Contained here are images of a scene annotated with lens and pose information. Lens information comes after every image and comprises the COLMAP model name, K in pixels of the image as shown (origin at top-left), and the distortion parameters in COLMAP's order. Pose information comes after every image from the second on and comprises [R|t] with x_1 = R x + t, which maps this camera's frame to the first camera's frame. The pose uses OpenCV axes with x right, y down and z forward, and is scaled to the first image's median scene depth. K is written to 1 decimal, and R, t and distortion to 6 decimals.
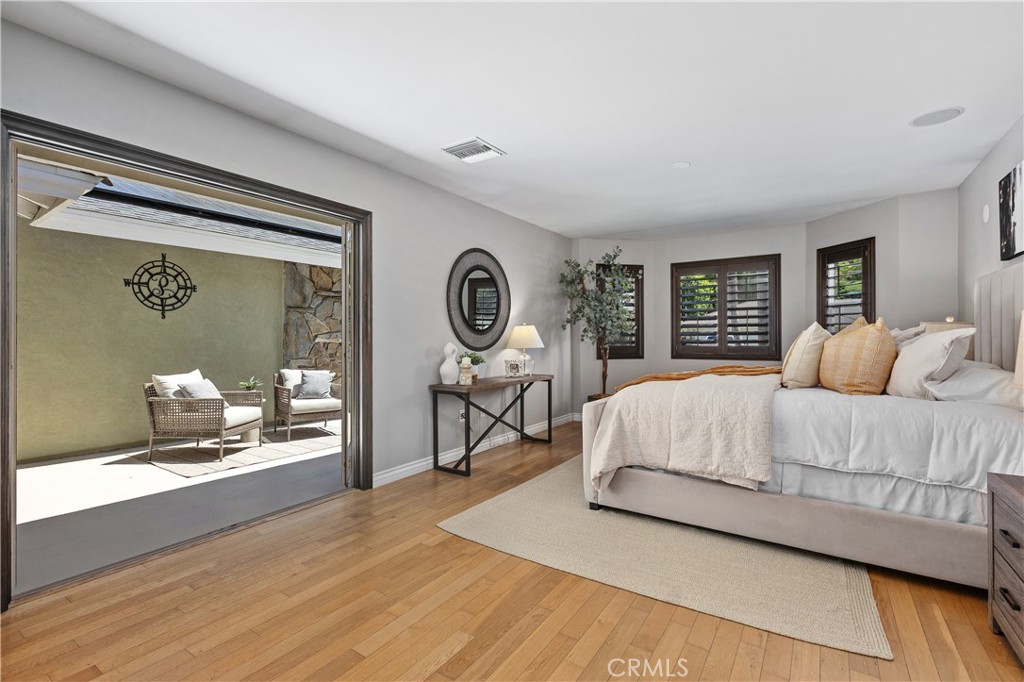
lens RADIAL K [[460.3, 0, 516.9], [0, 460.3, 335.6], [0, 0, 1]] dist [0.002317, -0.001028]
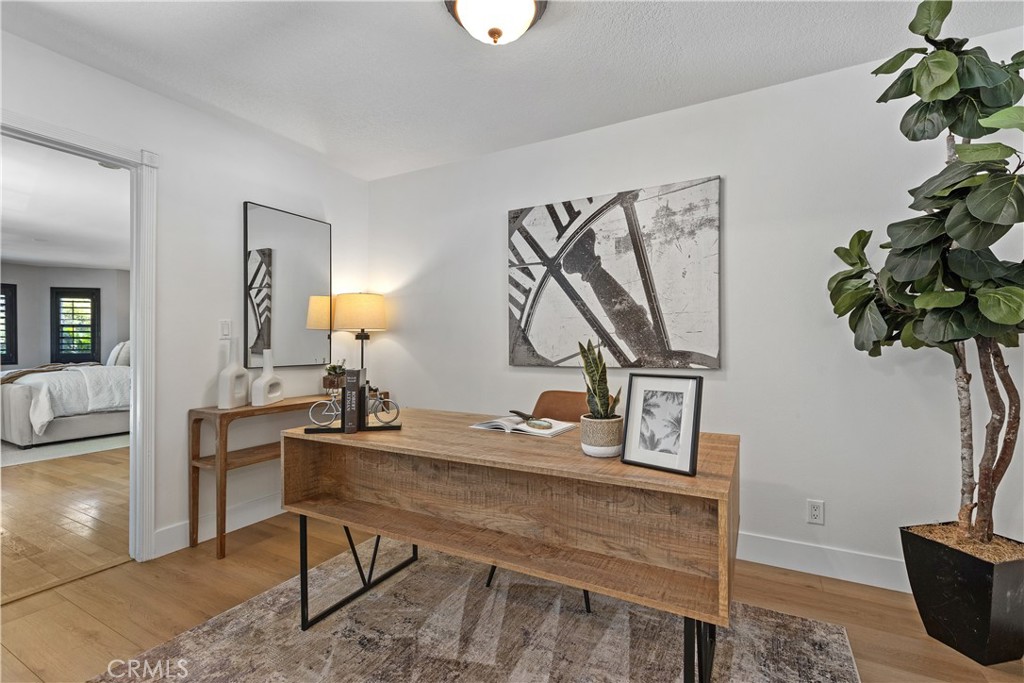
lens RADIAL K [[460.3, 0, 510.1], [0, 460.3, 340.2], [0, 0, 1]] dist [0.002317, -0.001028]
pose [[-0.088665, 0.013043, 0.995976, -1.723279], [0.004758, 0.999908, -0.012671, 0.014487], [-0.996050, 0.003615, -0.088719, -0.607080]]
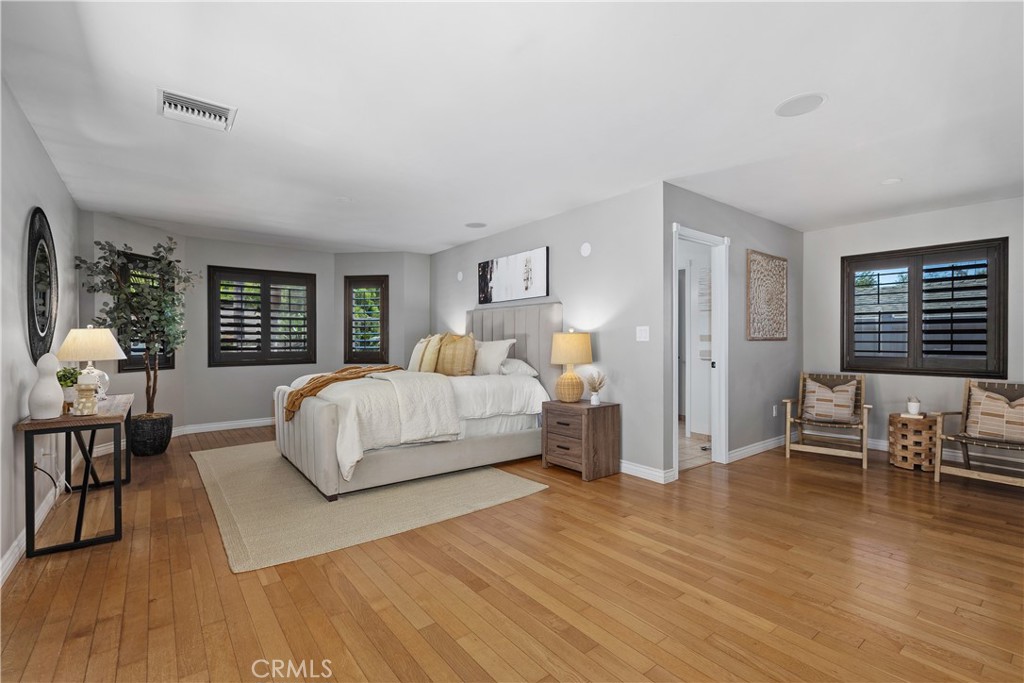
lens RADIAL K [[460.3, 0, 510.5], [0, 460.3, 343.7], [0, 0, 1]] dist [0.002317, -0.001028]
pose [[0.317568, -0.002008, 0.948233, -0.781771], [-0.000922, 0.999997, 0.002426, -0.000163], [-0.948235, -0.001645, 0.317566, 0.265874]]
